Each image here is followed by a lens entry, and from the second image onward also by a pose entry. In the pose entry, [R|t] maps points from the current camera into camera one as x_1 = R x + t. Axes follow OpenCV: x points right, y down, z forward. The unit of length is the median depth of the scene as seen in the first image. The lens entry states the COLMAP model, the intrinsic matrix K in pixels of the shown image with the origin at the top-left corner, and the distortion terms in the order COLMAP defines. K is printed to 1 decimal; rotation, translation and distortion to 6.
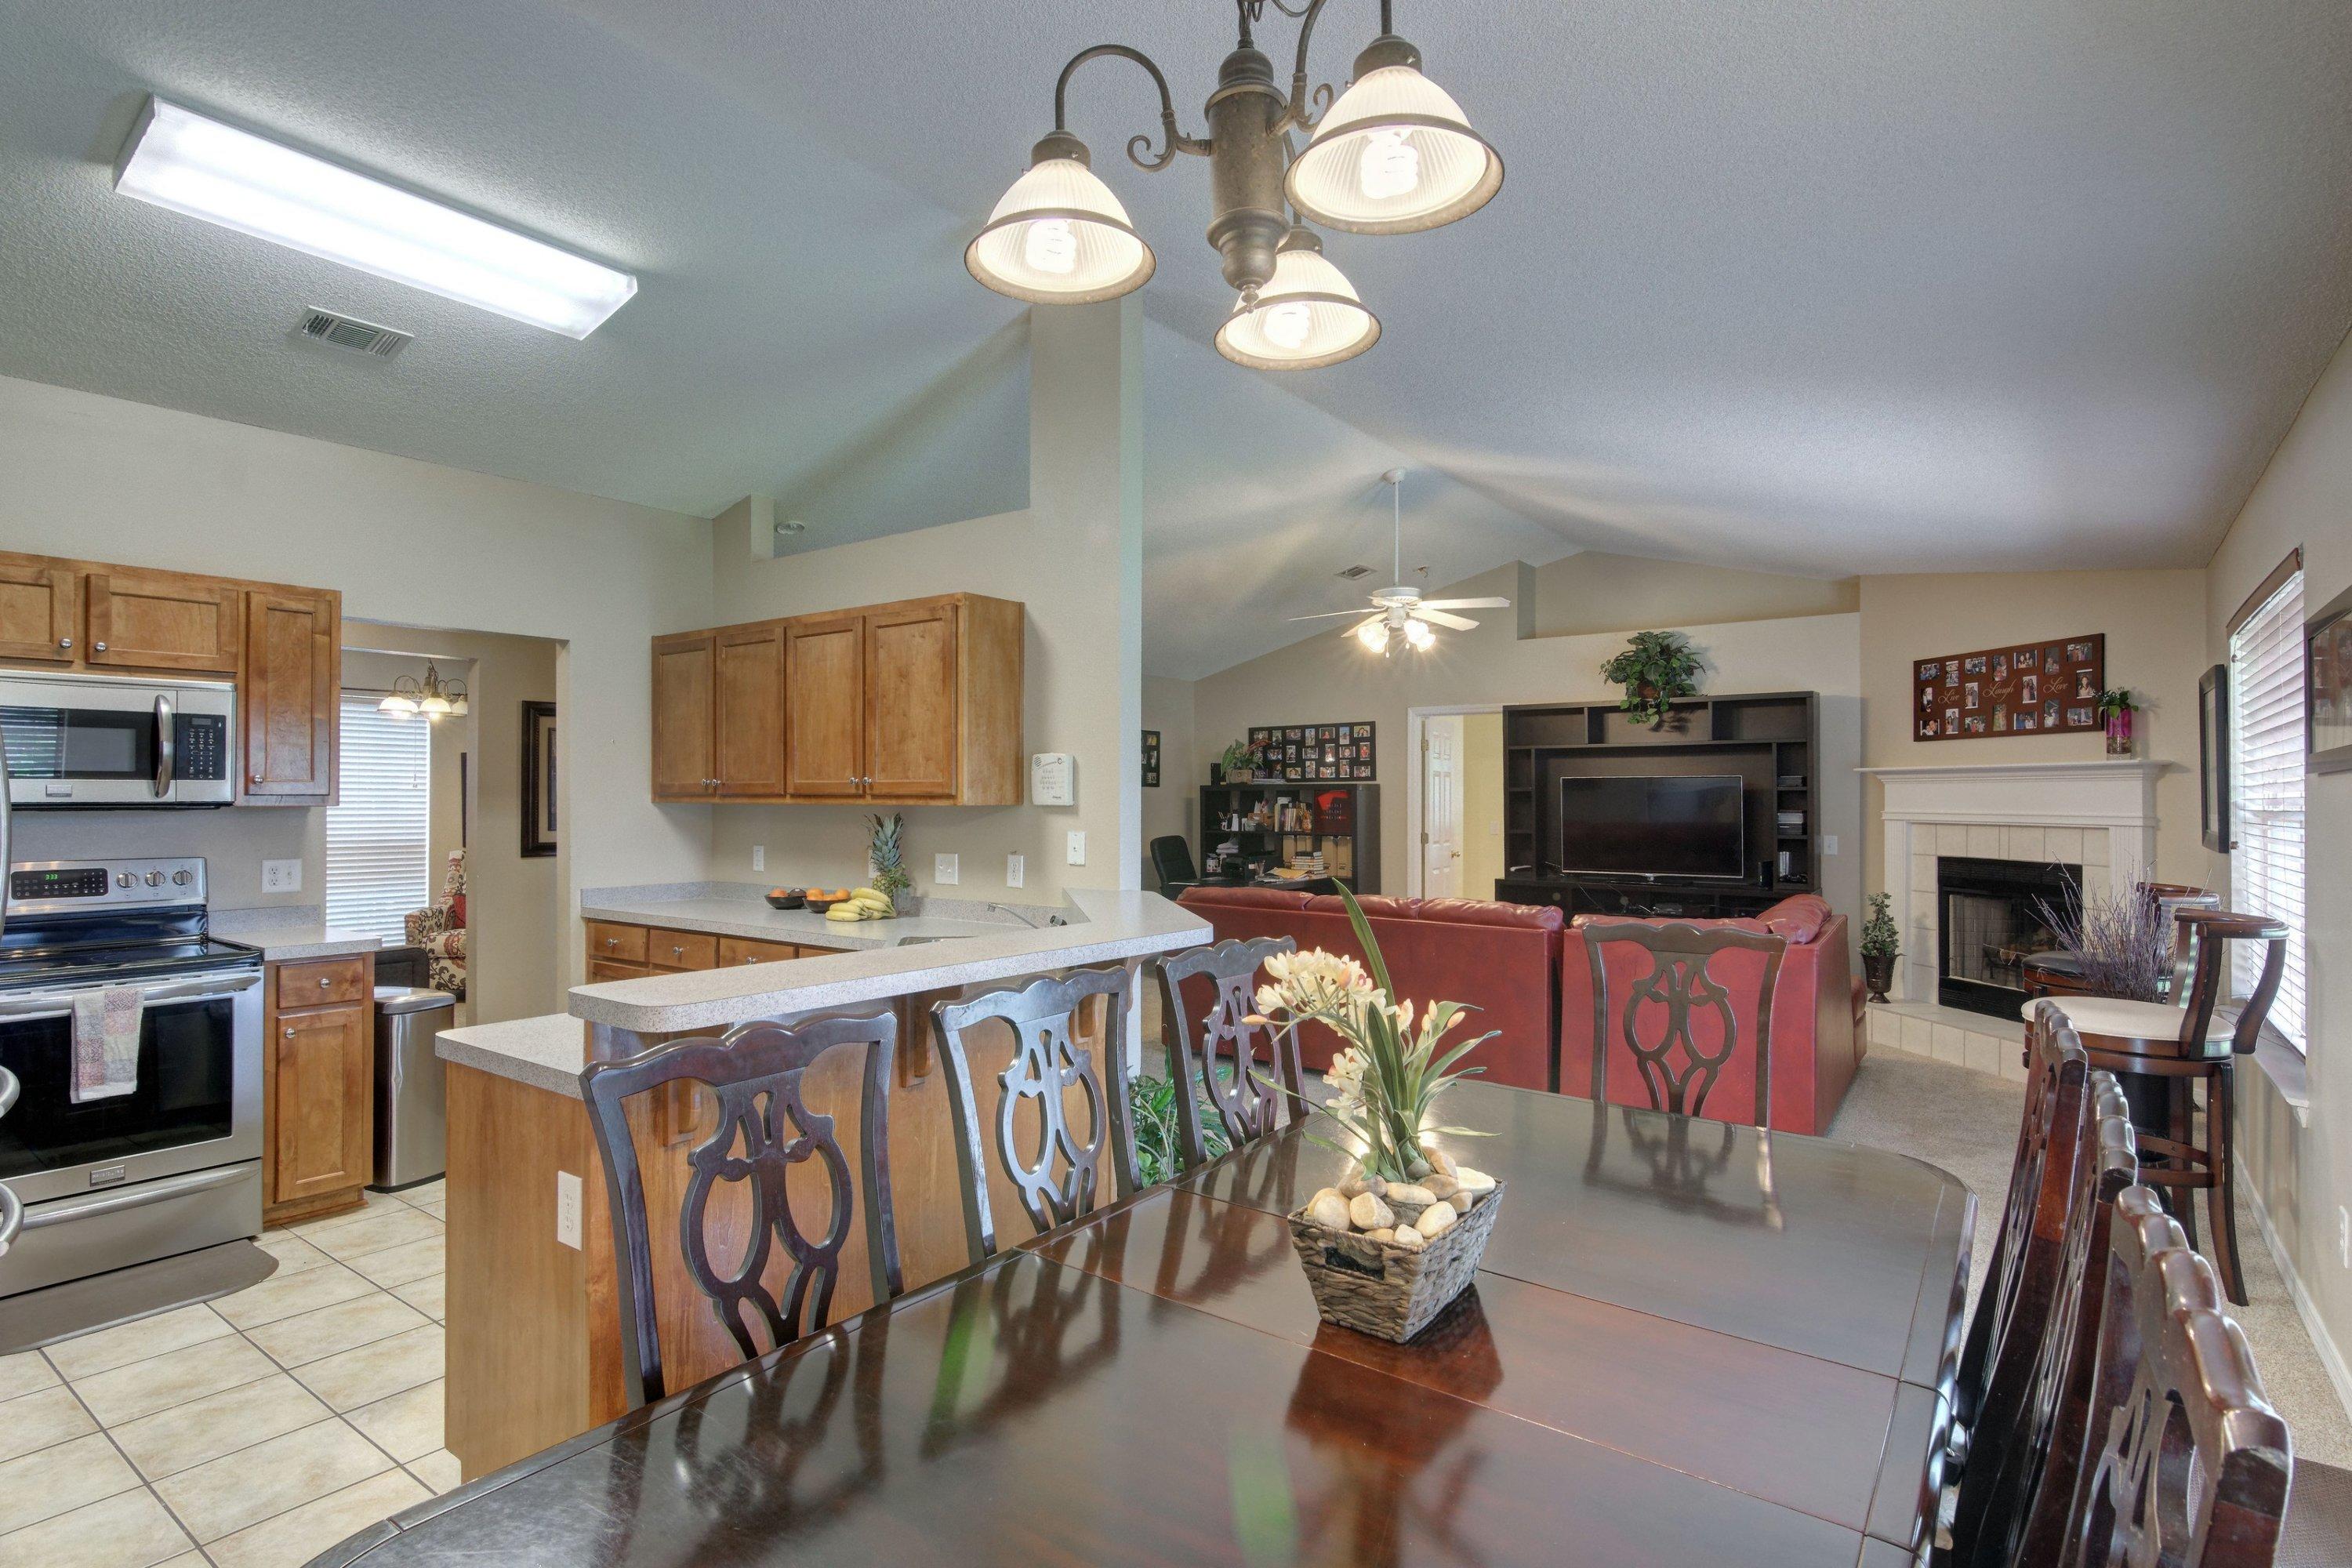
lens RADIAL K [[1177.2, 0, 1145.5], [0, 1177.2, 793.1], [0, 0, 1]] dist [0.003186, 0.000068]
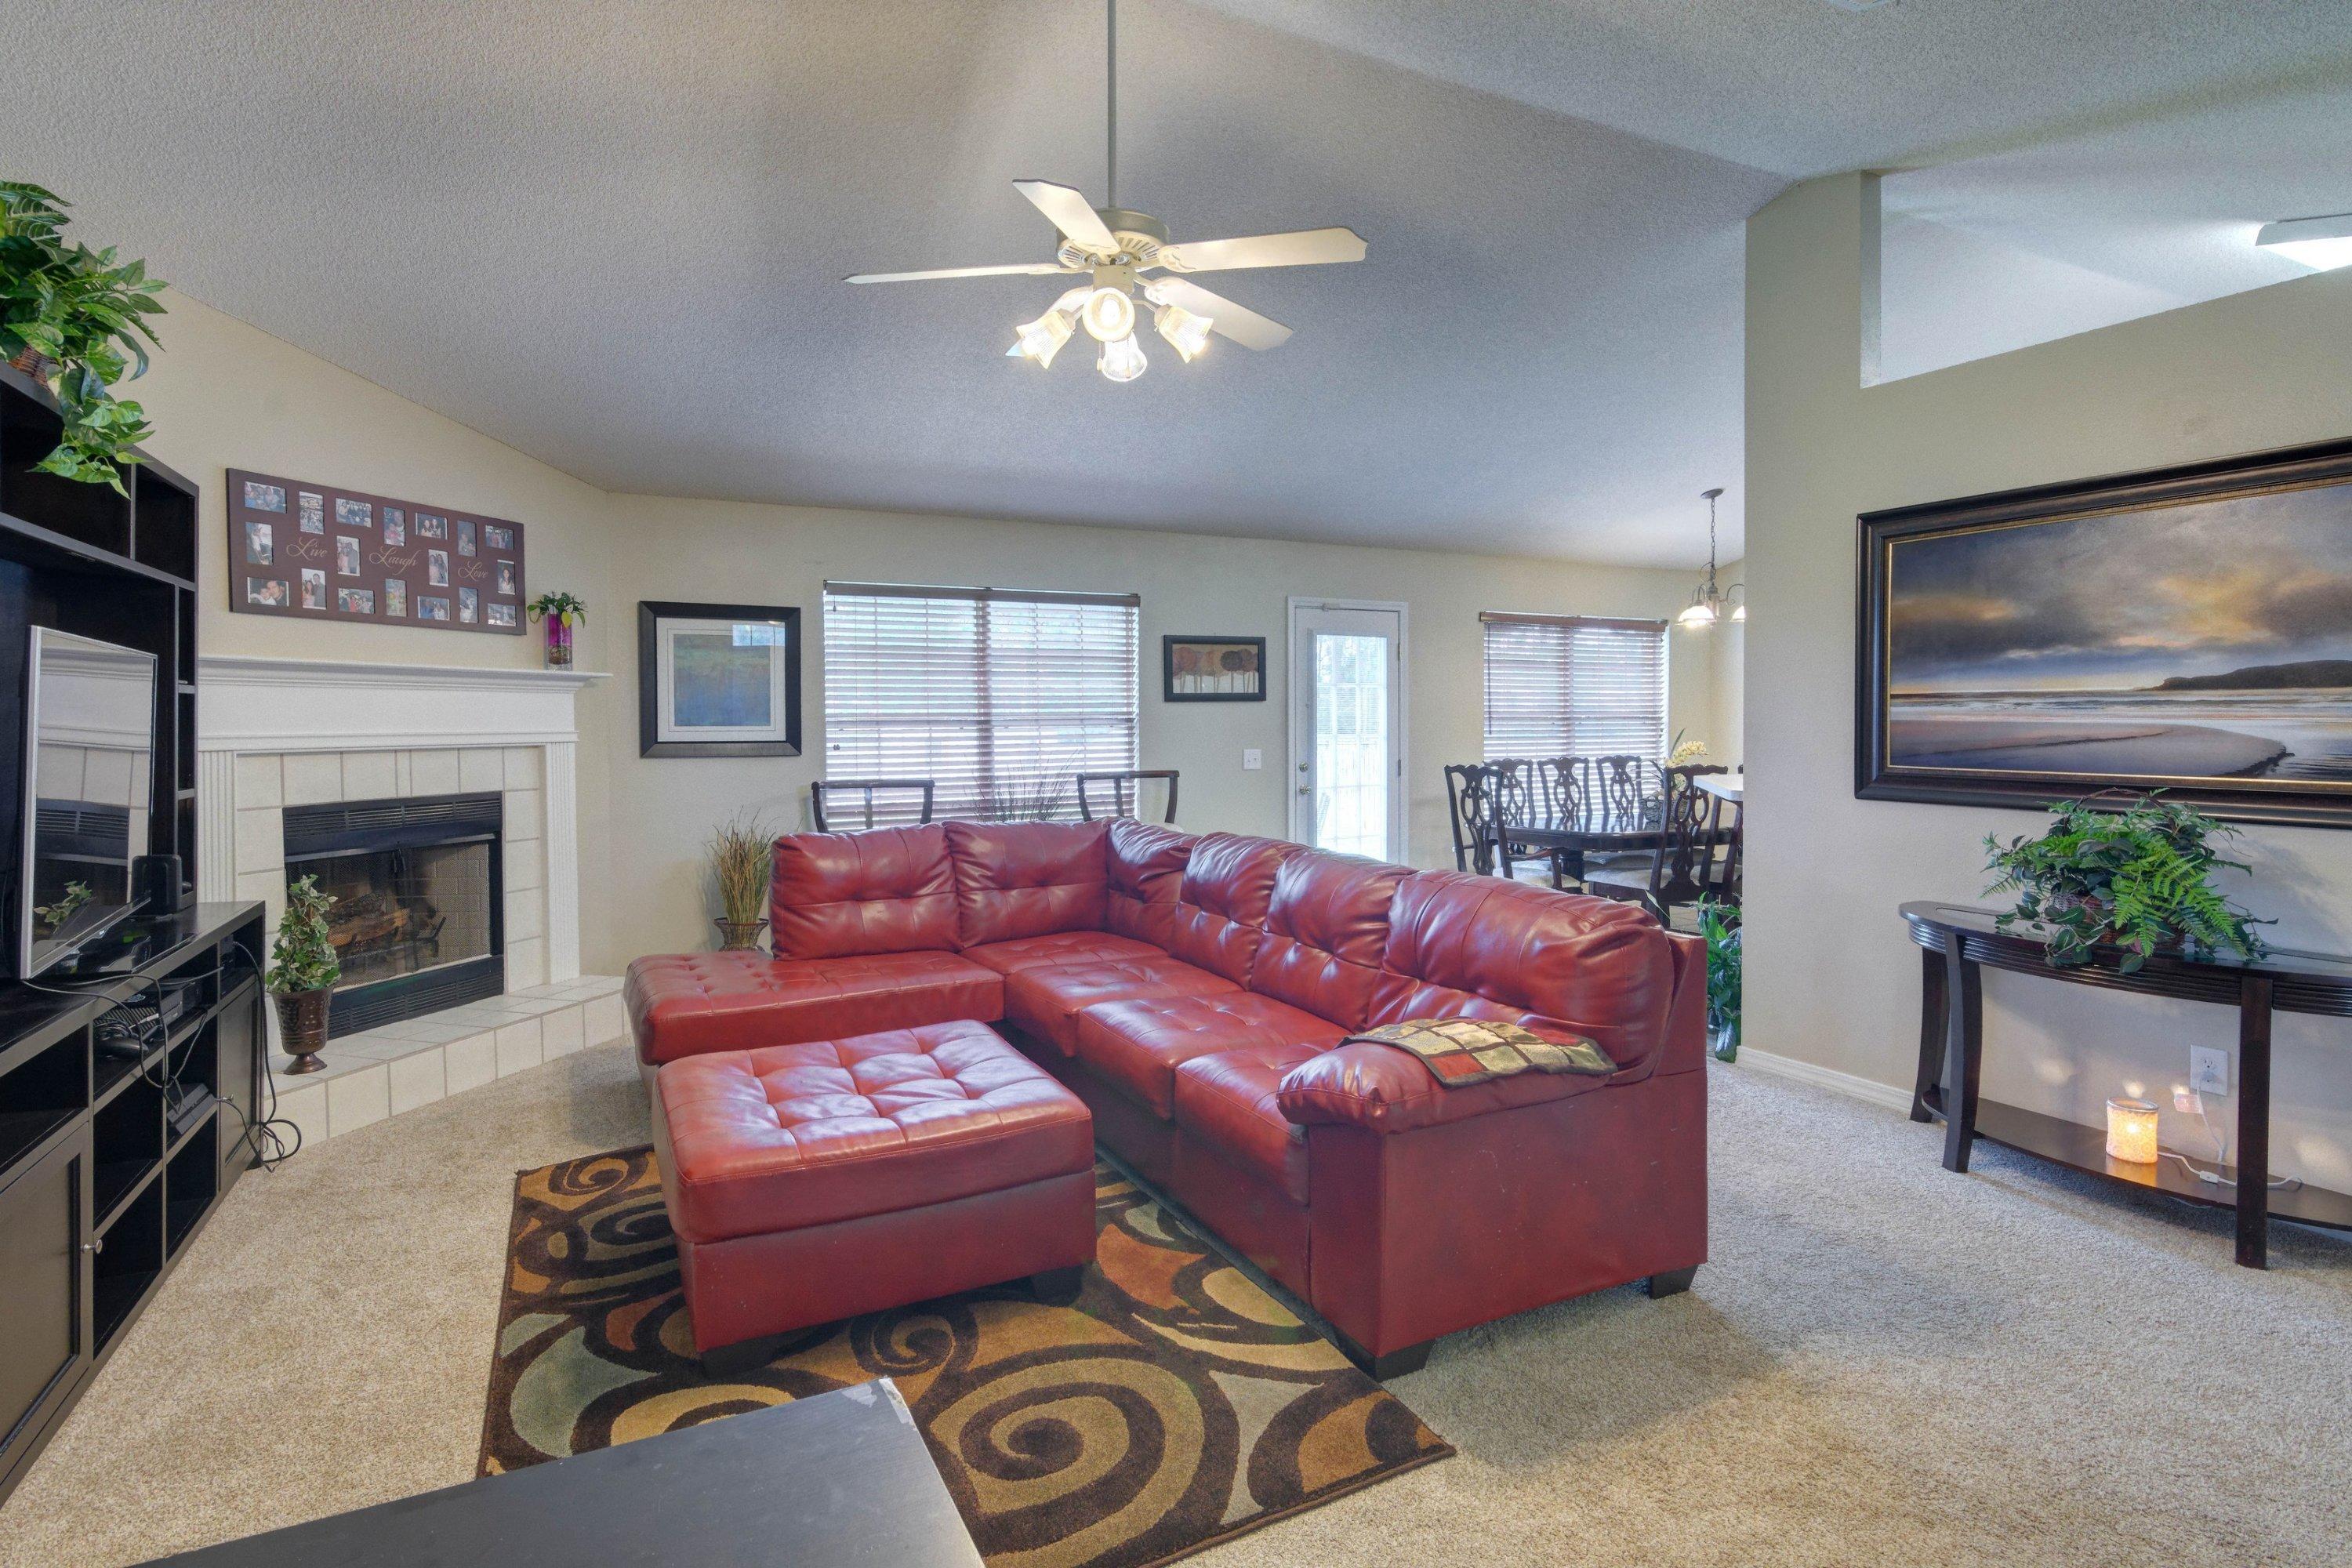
lens RADIAL K [[1174.1, 0, 1140.8], [0, 1174.1, 738.1], [0, 0, 1]] dist [0.002513, 0.000226]
pose [[-0.899627, -0.005025, 0.436630, 0.012283], [0.001424, 0.999895, 0.014441, 0.009612], [-0.436657, 0.013613, -0.899525, 1.312818]]
